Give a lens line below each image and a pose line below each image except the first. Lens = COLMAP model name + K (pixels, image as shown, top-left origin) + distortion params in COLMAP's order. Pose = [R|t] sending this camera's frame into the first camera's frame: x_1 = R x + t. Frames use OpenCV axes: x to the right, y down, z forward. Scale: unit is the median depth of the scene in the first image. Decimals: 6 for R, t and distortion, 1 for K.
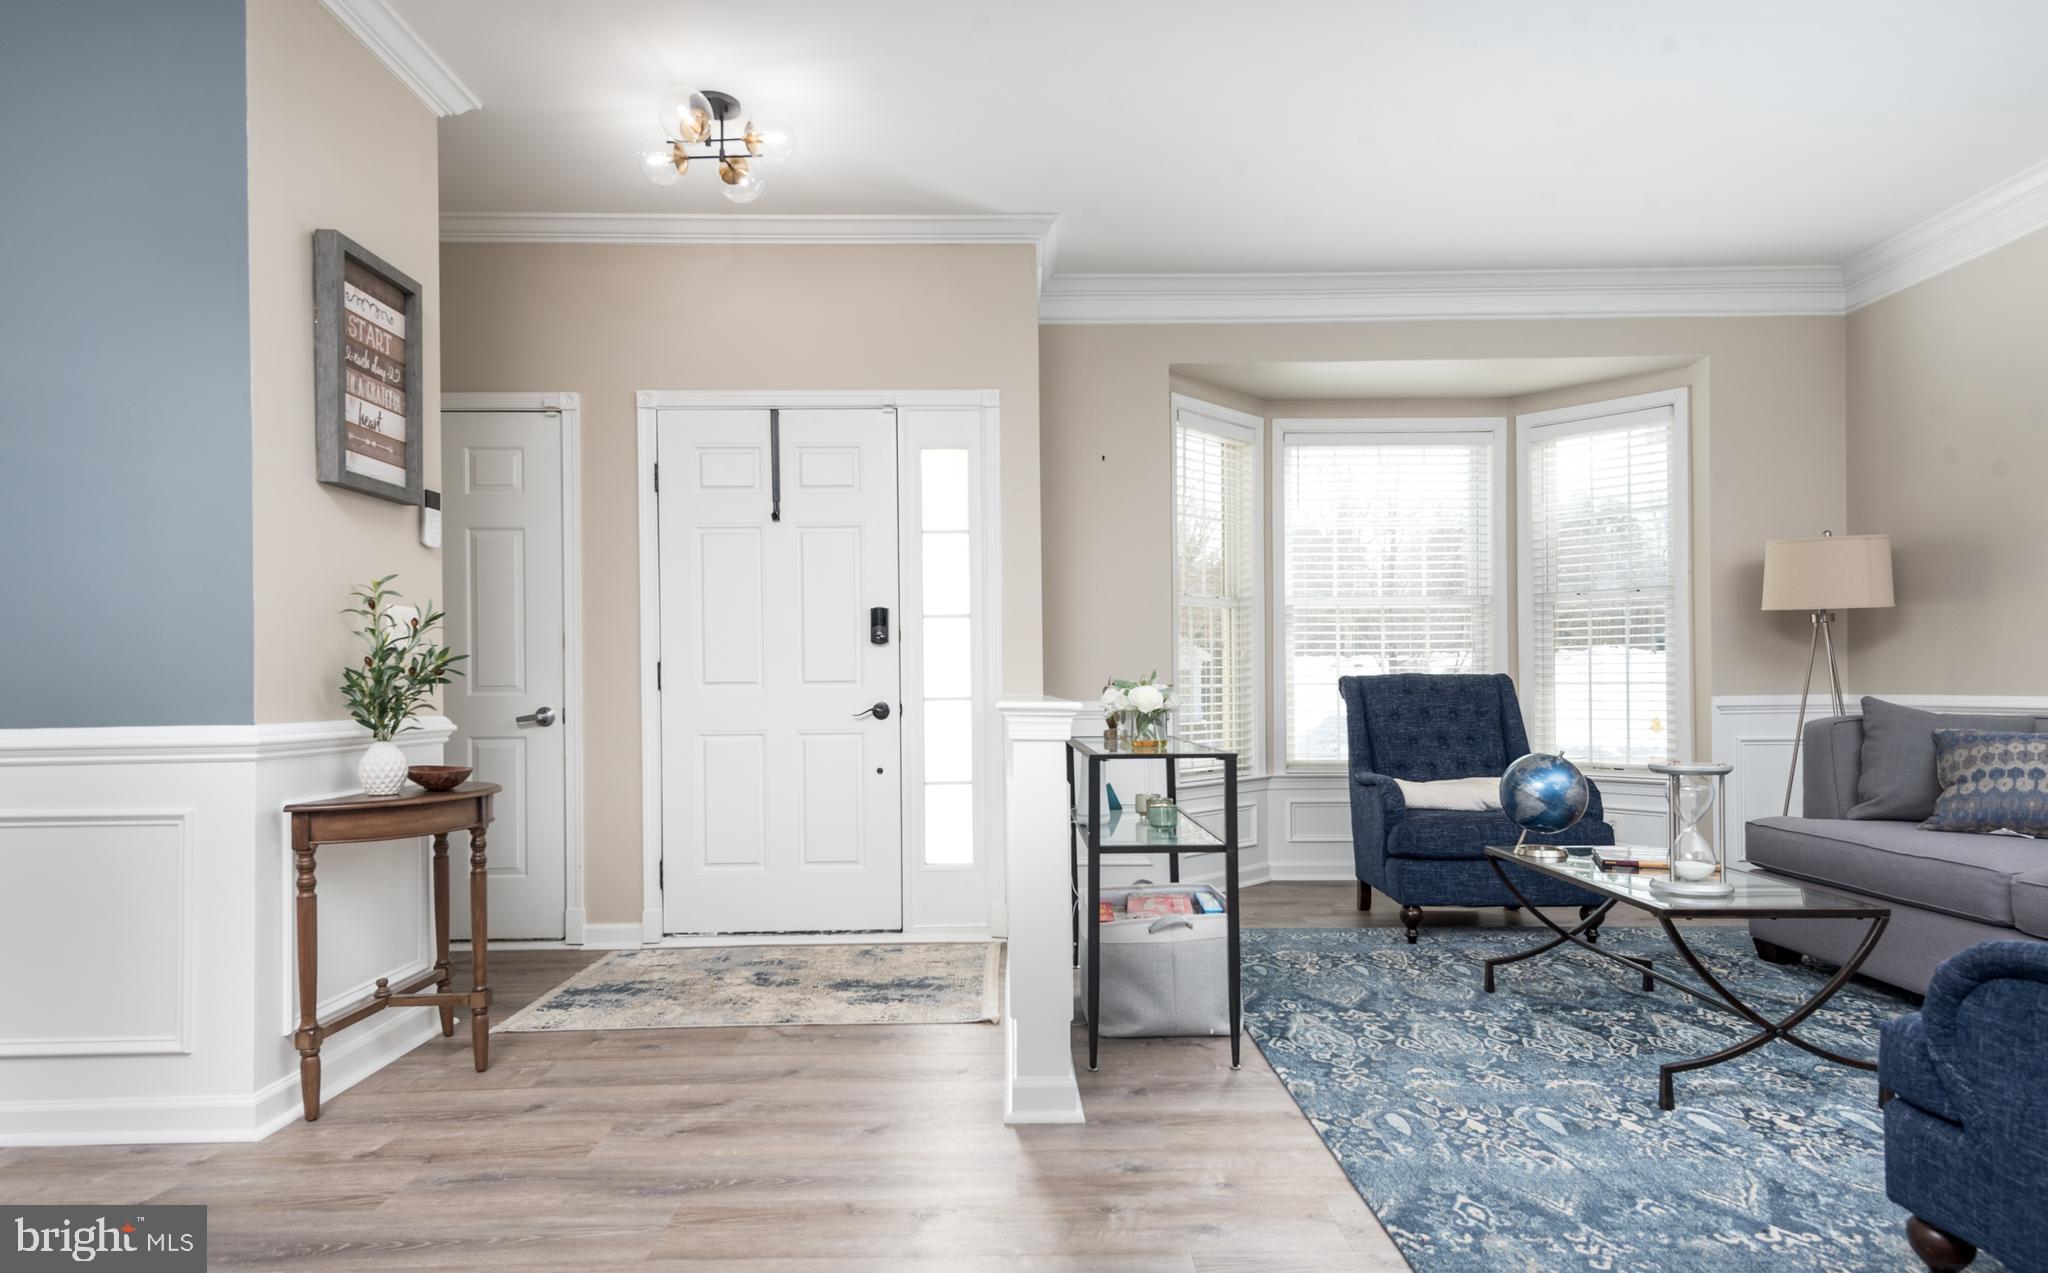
lens RADIAL K [[1164.2, 0, 1027.8], [0, 1164.2, 682.5], [0, 0, 1]] dist [0.039509, -0.020479]
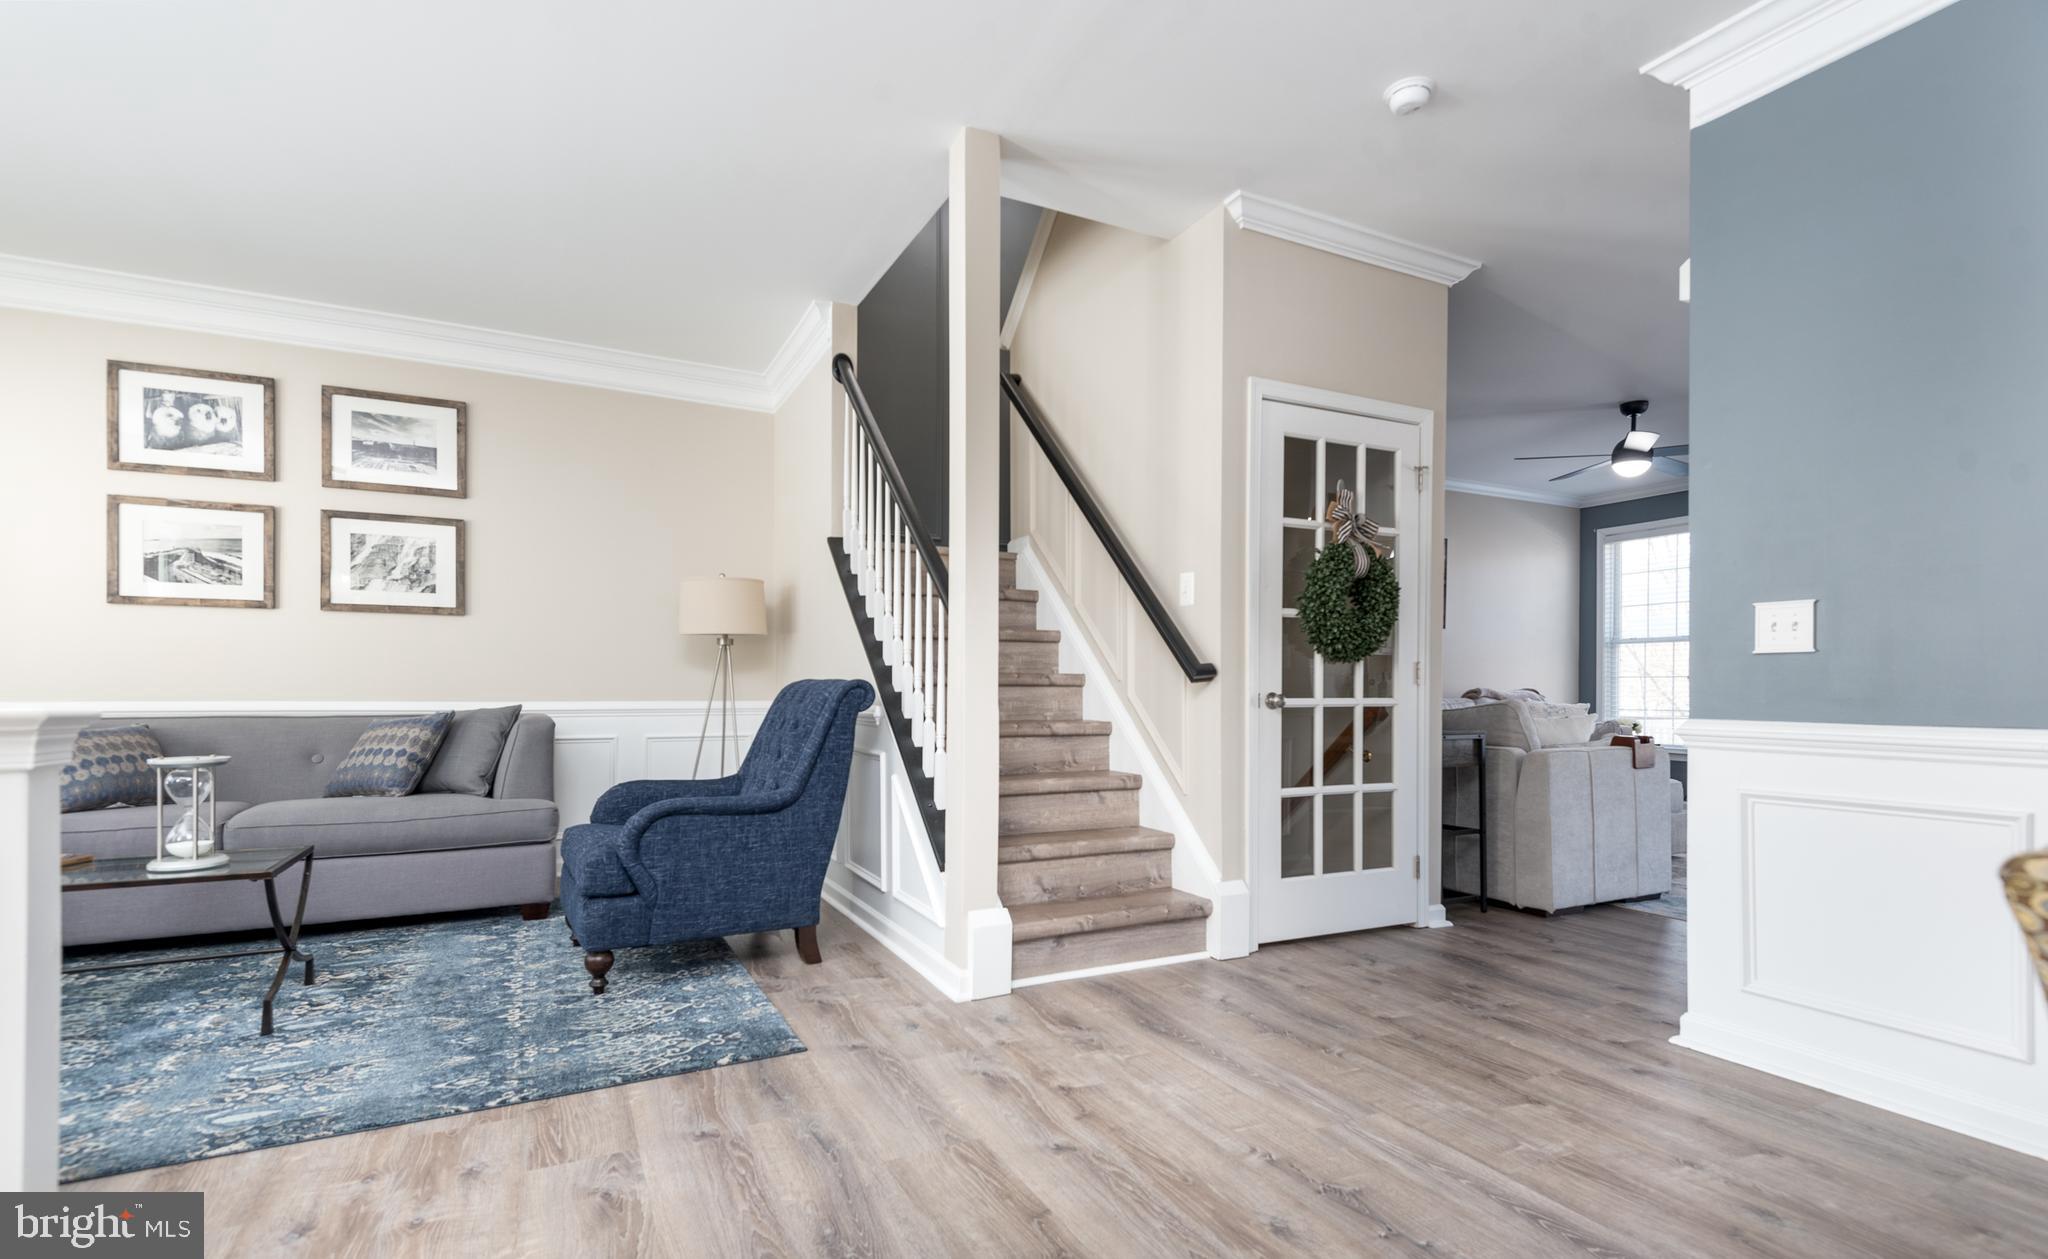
lens RADIAL K [[941.3, 0, 1047.9], [0, 941.3, 691.8], [0, 0, 1]] dist [0.000728, -0.002868]
pose [[-0.459548, 0.004269, 0.888143, -0.570960], [-0.000340, 0.999988, -0.004982, 0.007370], [-0.888153, -0.002592, -0.459540, 0.588859]]
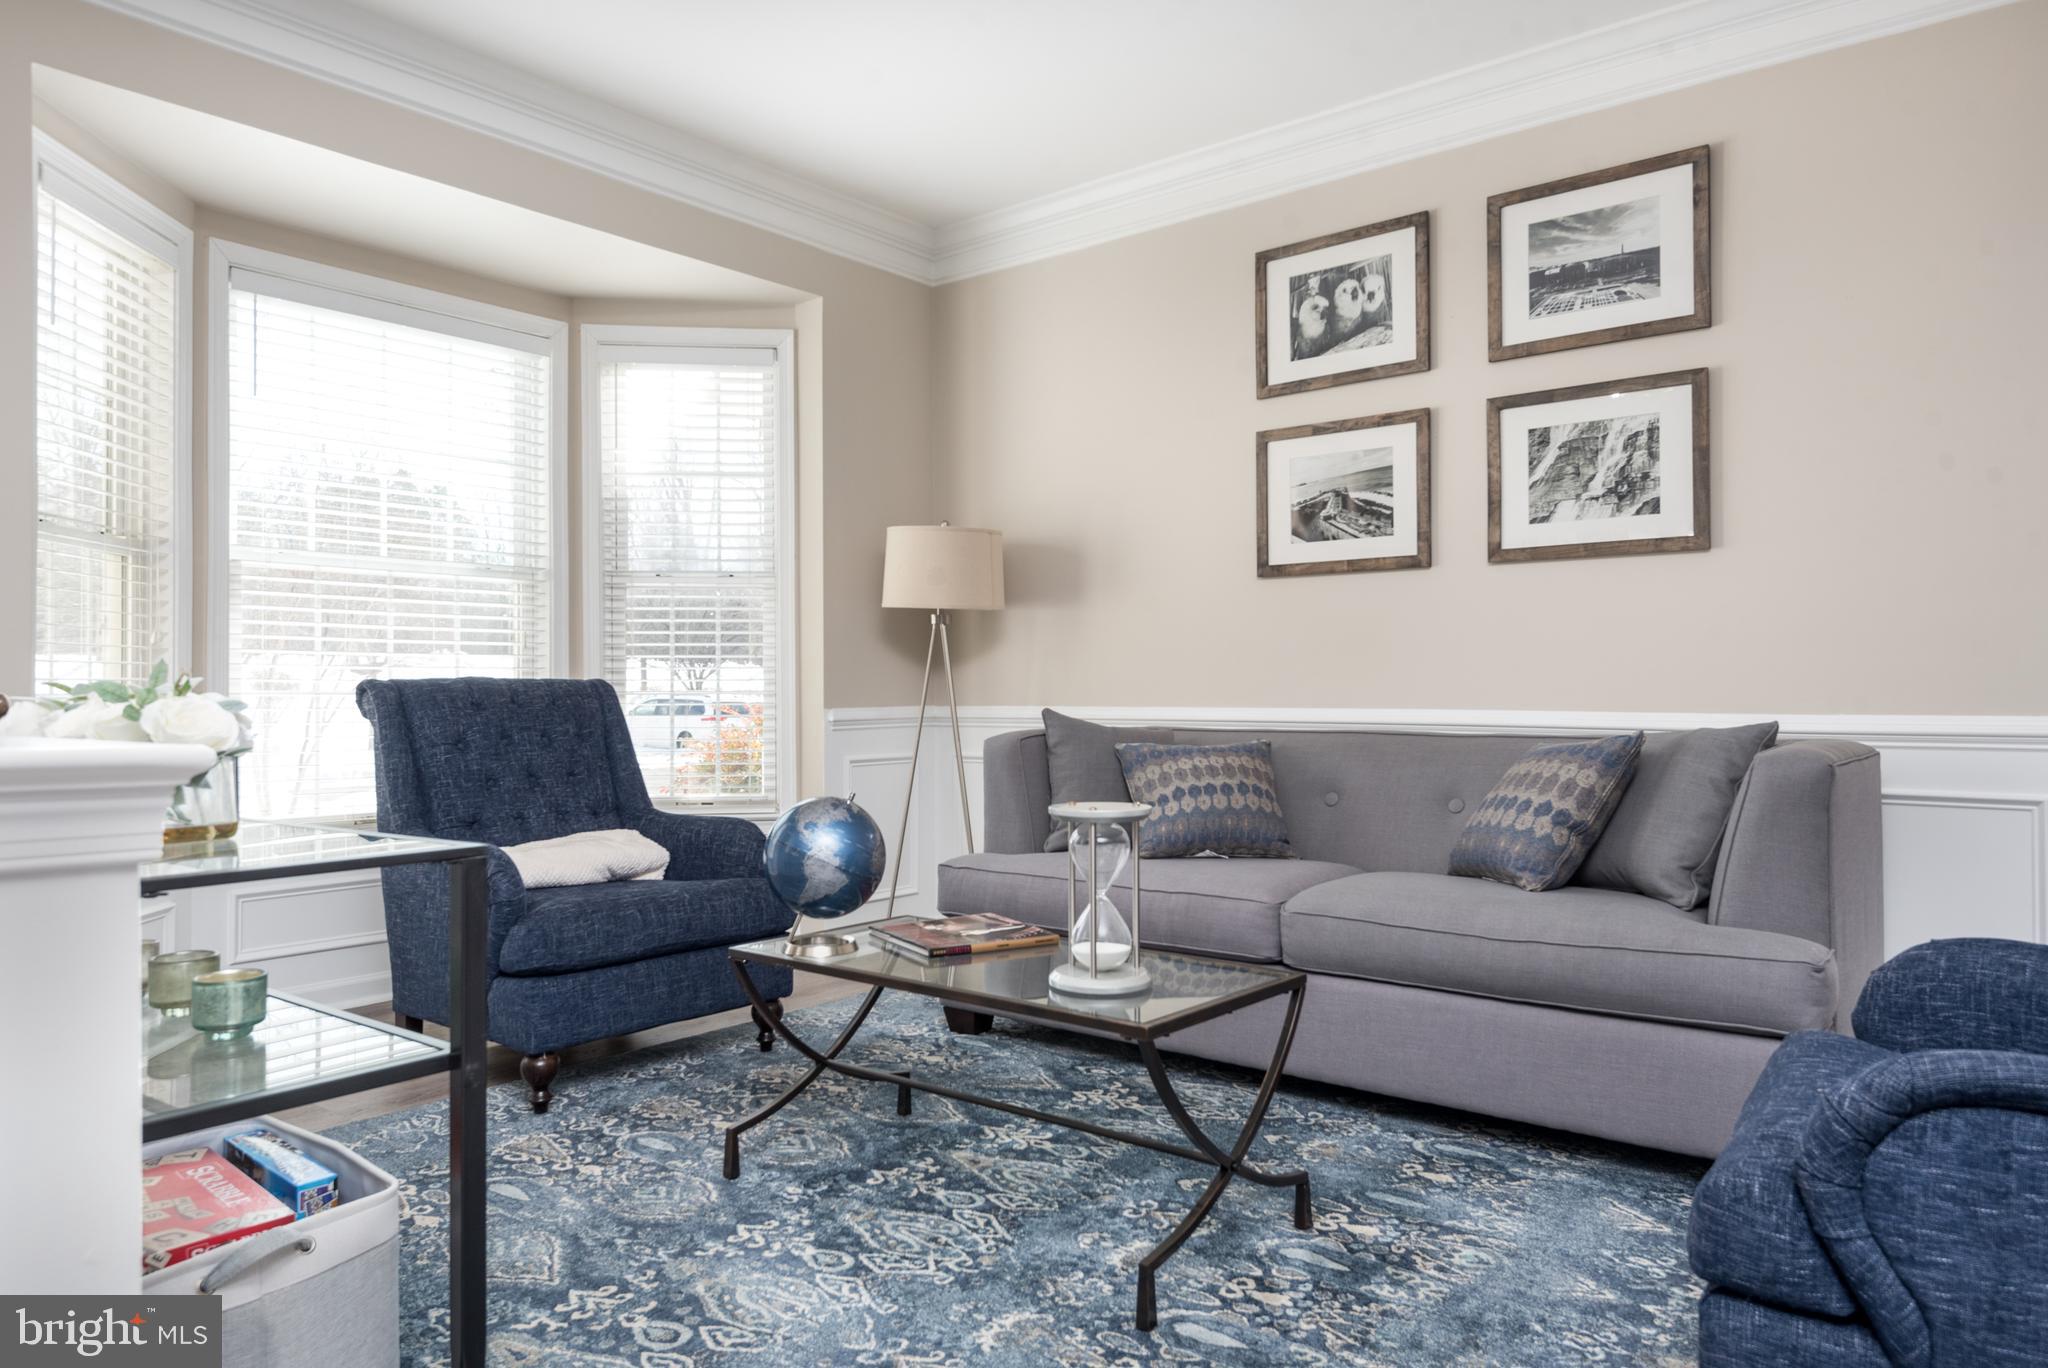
lens RADIAL K [[1346.8, 0, 1018.2], [0, 1346.8, 664.6], [0, 0, 1]] dist [0.043224, -0.023511]
pose [[0.641079, 0.018262, 0.767258, -0.084584], [-0.002253, 0.999757, -0.021913, 0.001585], [-0.767472, 0.012319, 0.640964, 0.449942]]
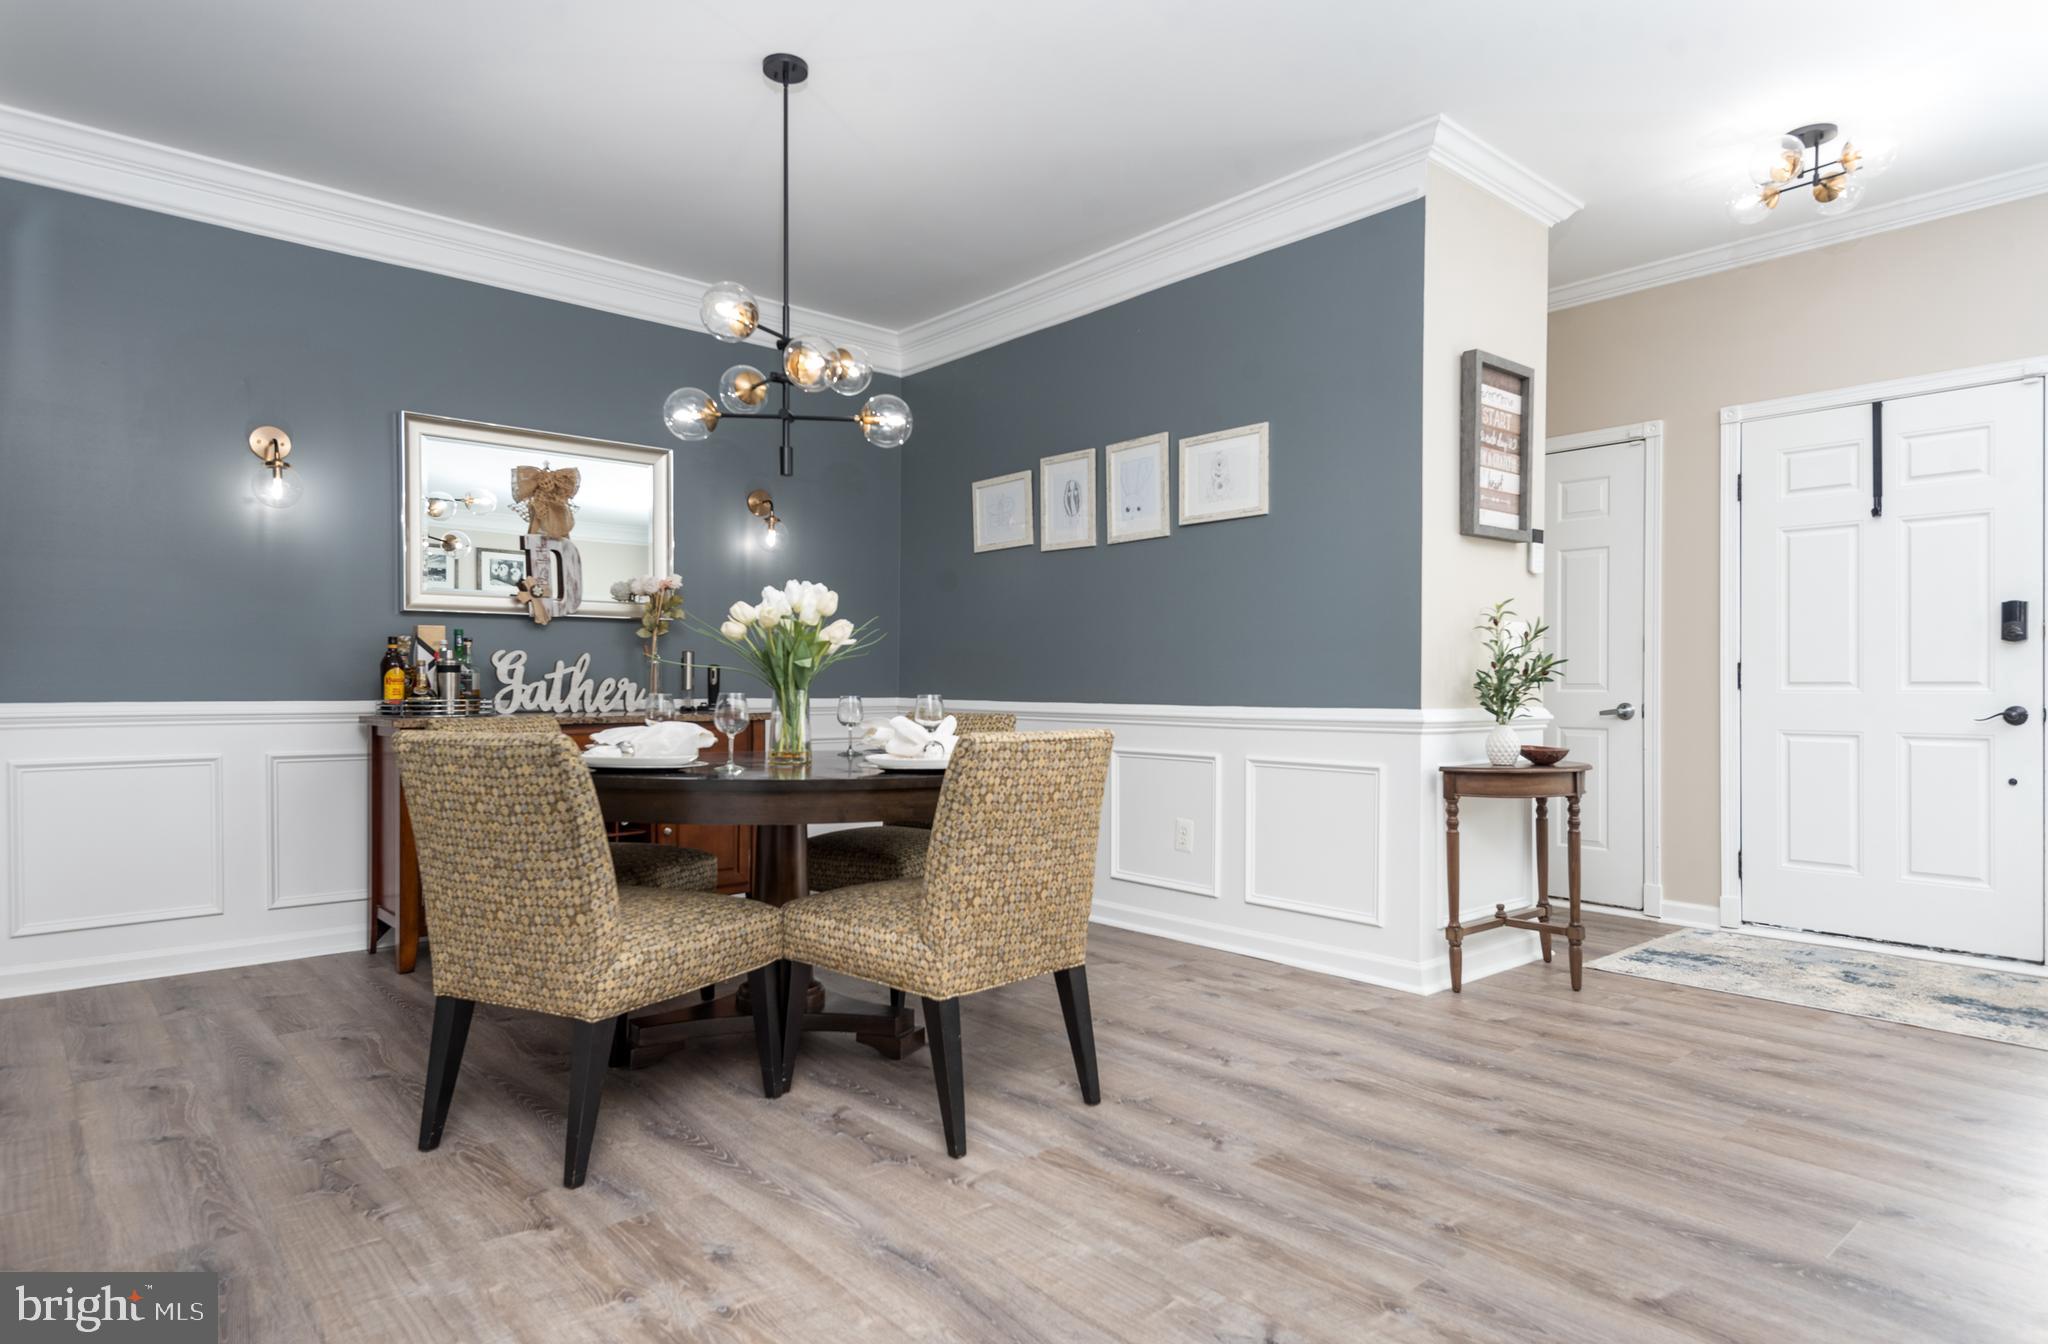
lens RADIAL K [[1156.1, 0, 1022.5], [0, 1156.1, 683.2], [0, 0, 1]] dist [0.038209, -0.022289]
pose [[0.652897, 0.010339, -0.757376, 0.081356], [-0.007485, 0.999946, 0.007198, -0.002101], [0.757410, 0.000970, 0.652939, -0.237259]]
